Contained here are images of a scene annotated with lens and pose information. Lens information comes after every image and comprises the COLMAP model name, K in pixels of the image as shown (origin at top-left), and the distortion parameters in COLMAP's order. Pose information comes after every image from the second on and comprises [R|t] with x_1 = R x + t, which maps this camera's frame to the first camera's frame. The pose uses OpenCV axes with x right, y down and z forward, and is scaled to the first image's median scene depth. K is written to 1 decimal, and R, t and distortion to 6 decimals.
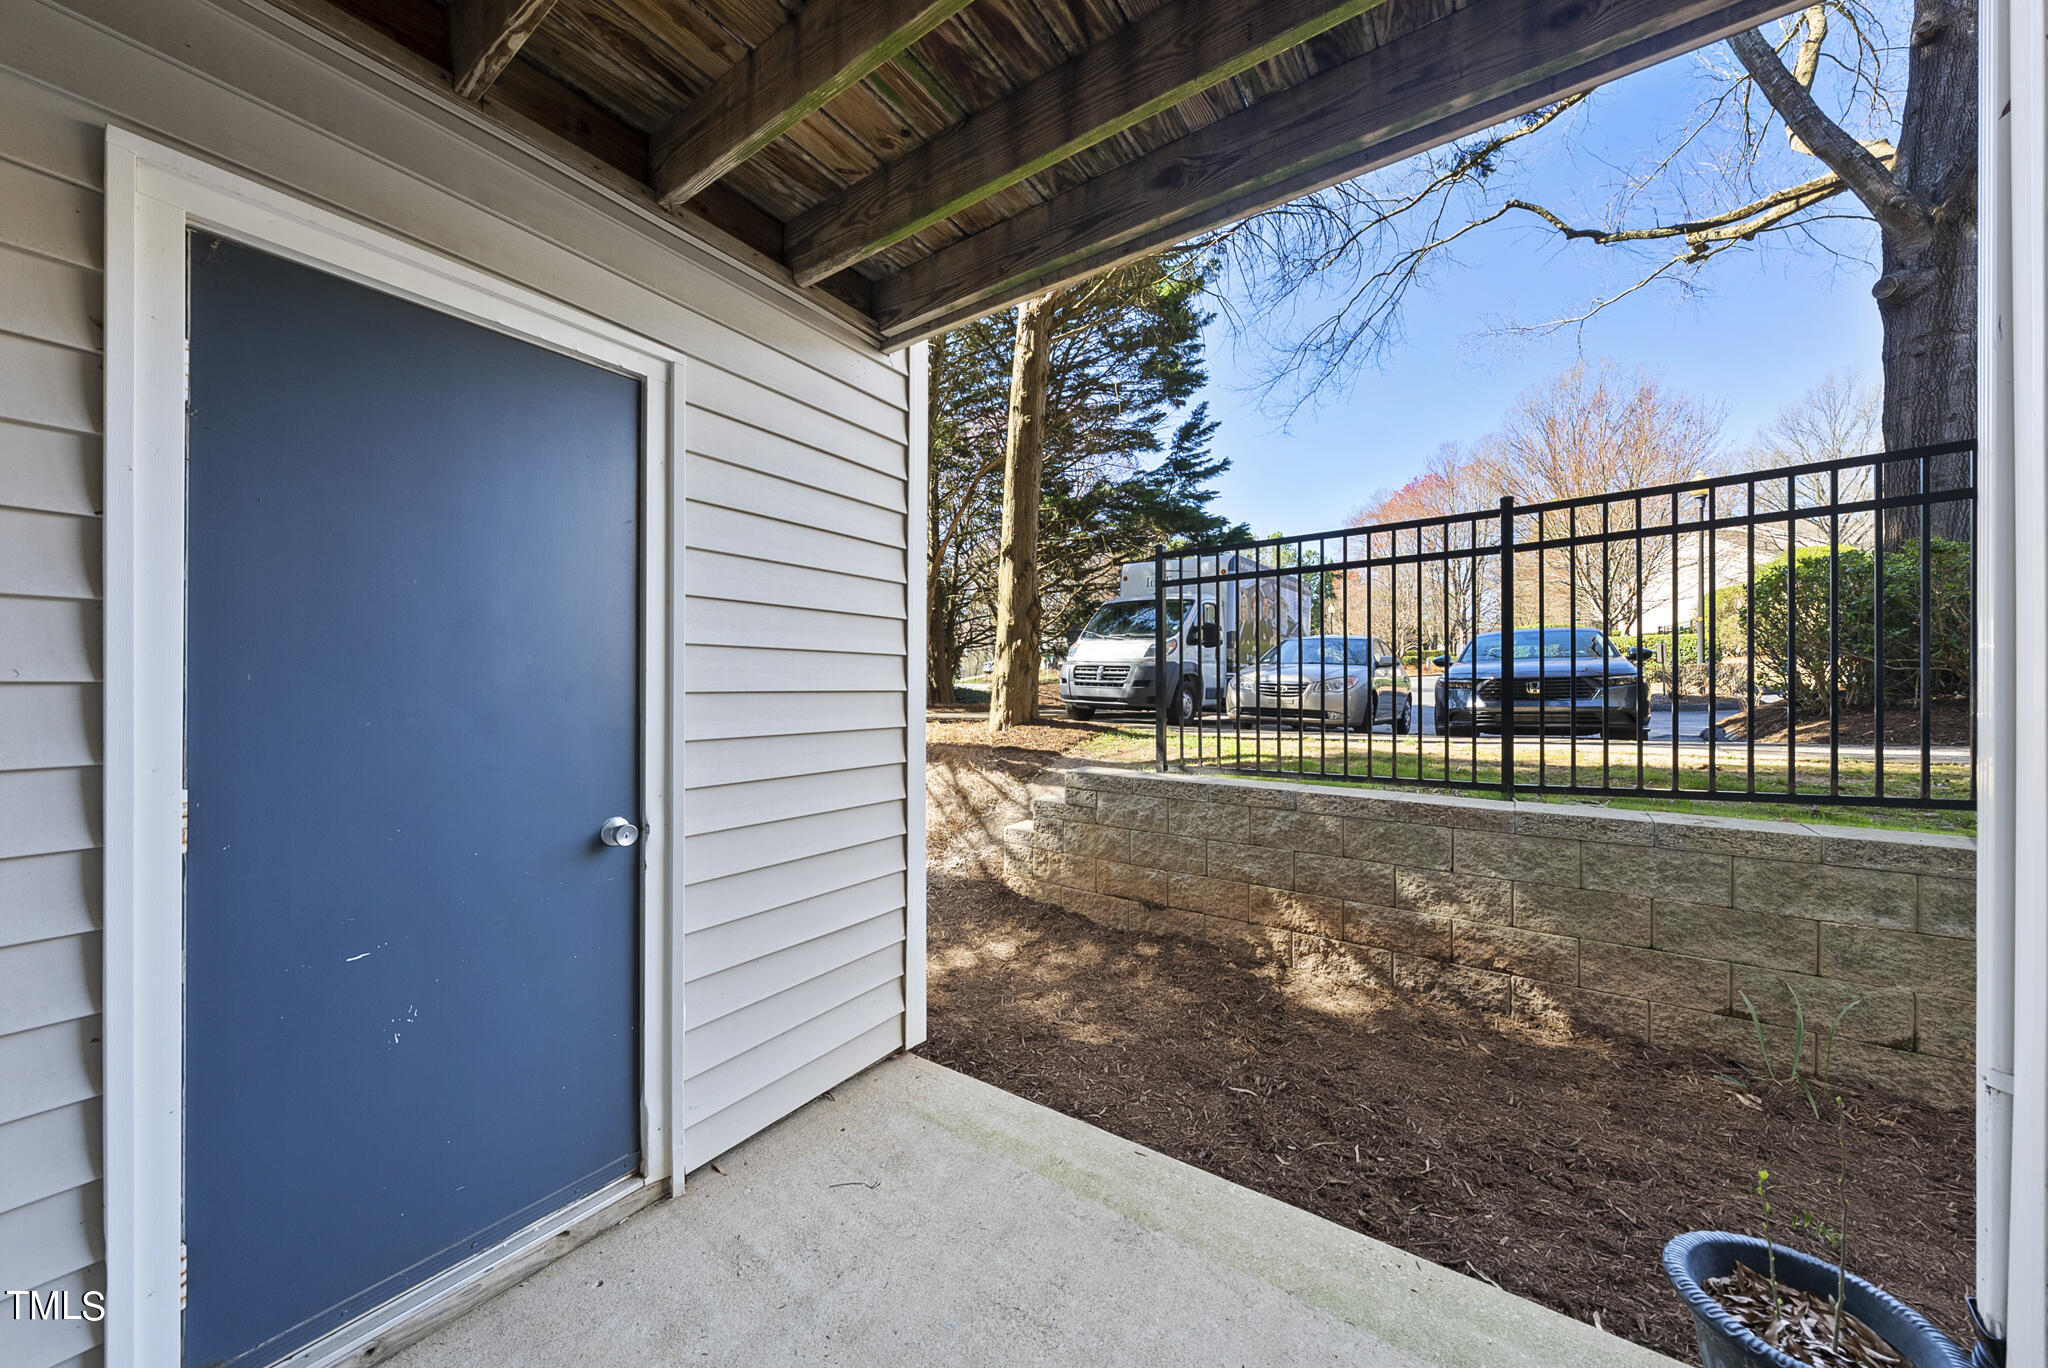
lens RADIAL K [[720.9, 0, 1035.7], [0, 720.9, 683.9], [0, 0, 1]] dist [0.000673, -0.000715]
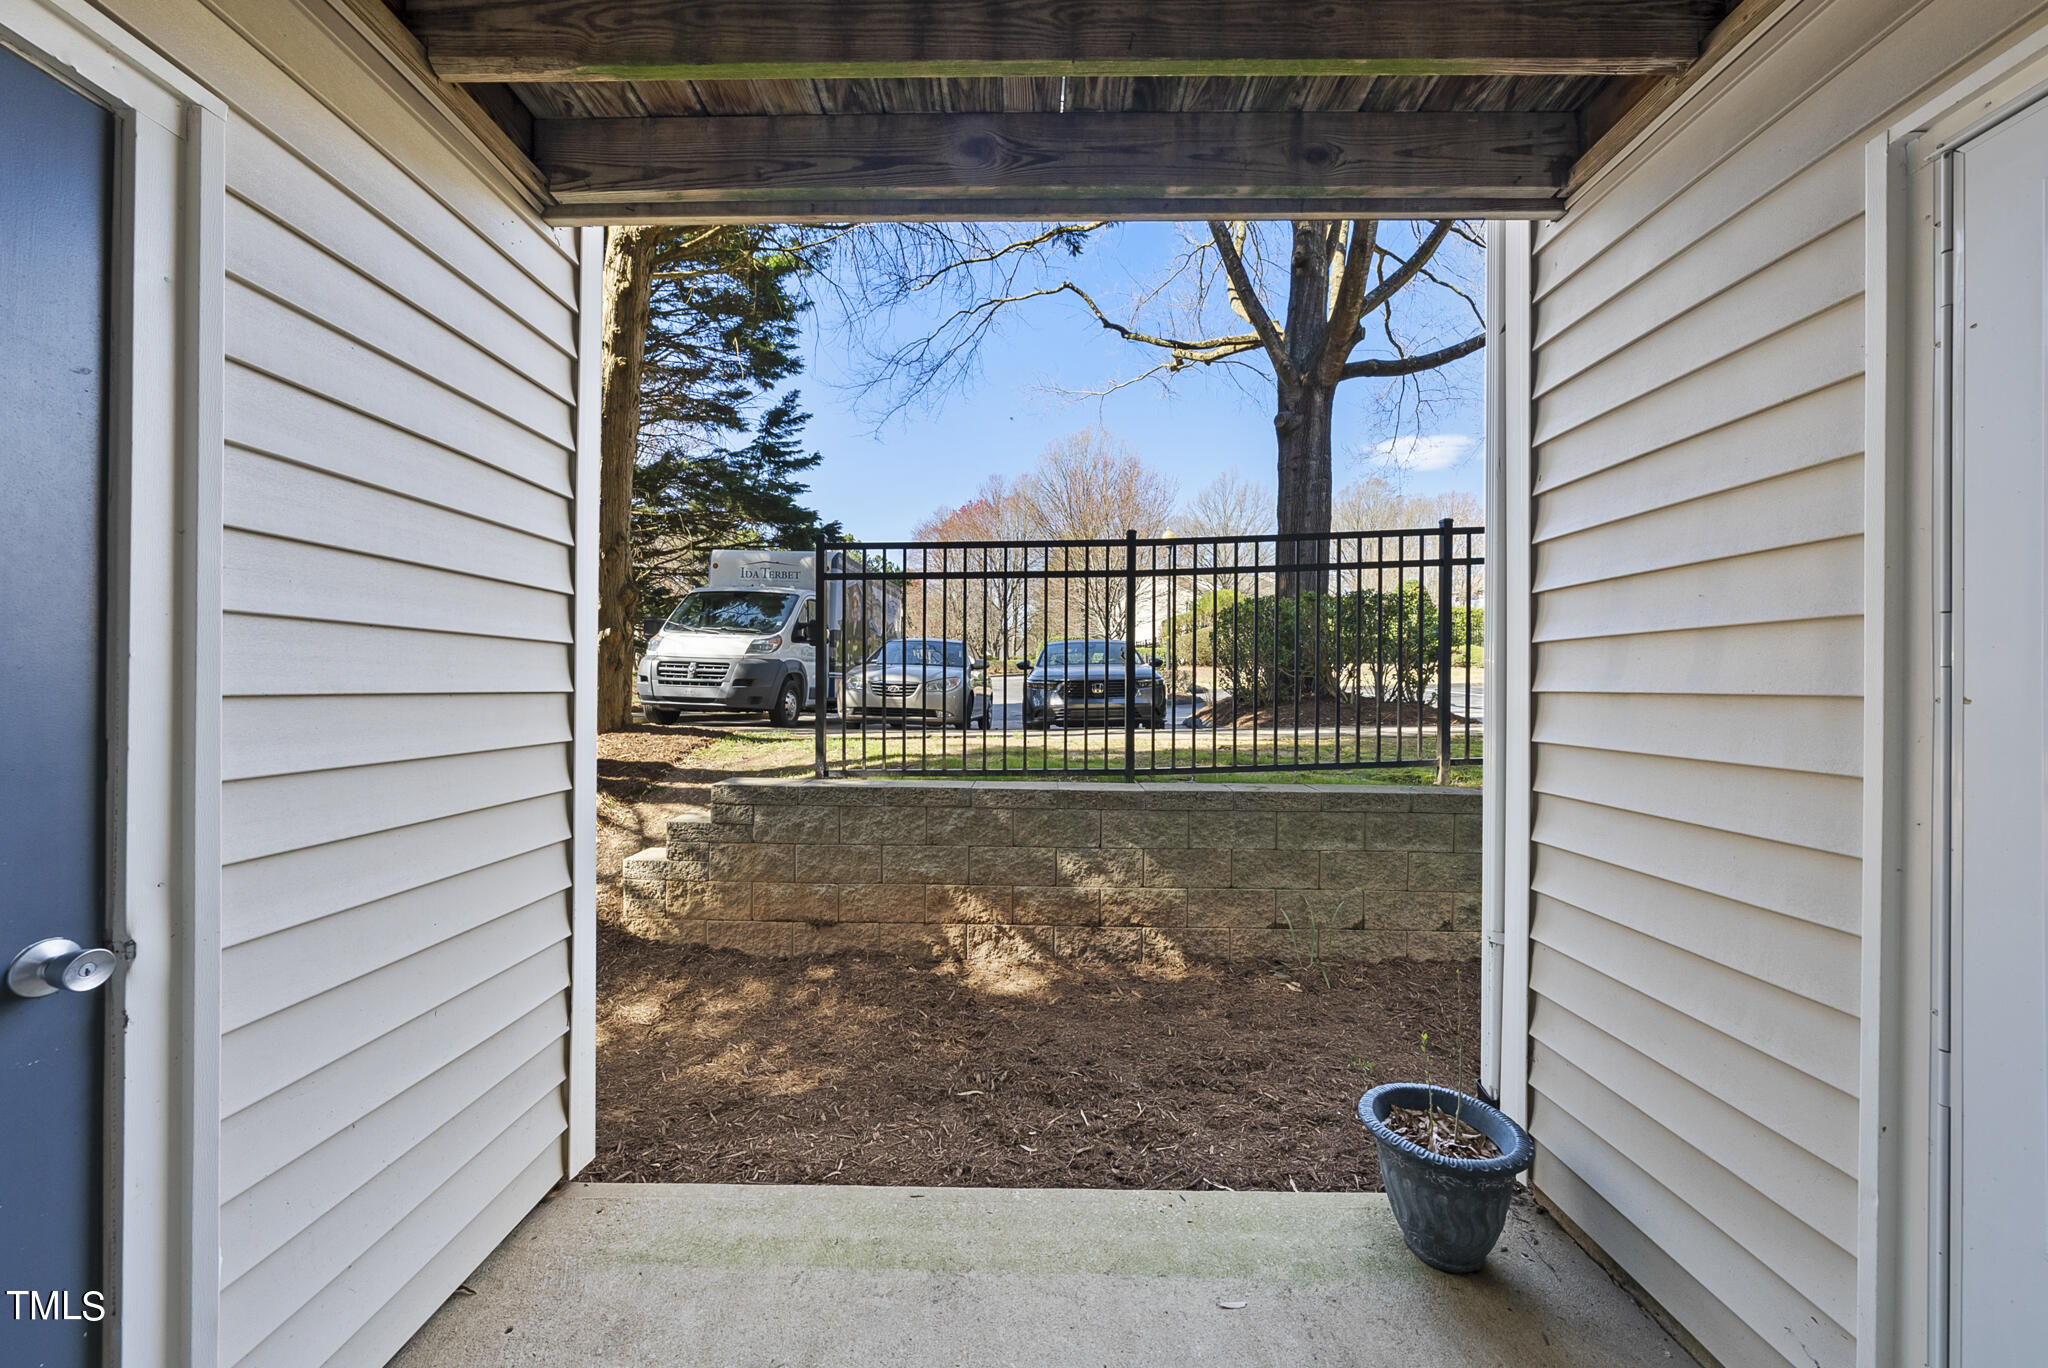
lens RADIAL K [[720.9, 0, 1035.7], [0, 720.9, 683.9], [0, 0, 1]] dist [0.000673, -0.000715]
pose [[0.828436, 0.005439, 0.560058, -0.132125], [-0.005990, 0.999982, -0.000851, -0.000688], [-0.560052, -0.002649, 0.828453, 0.082842]]
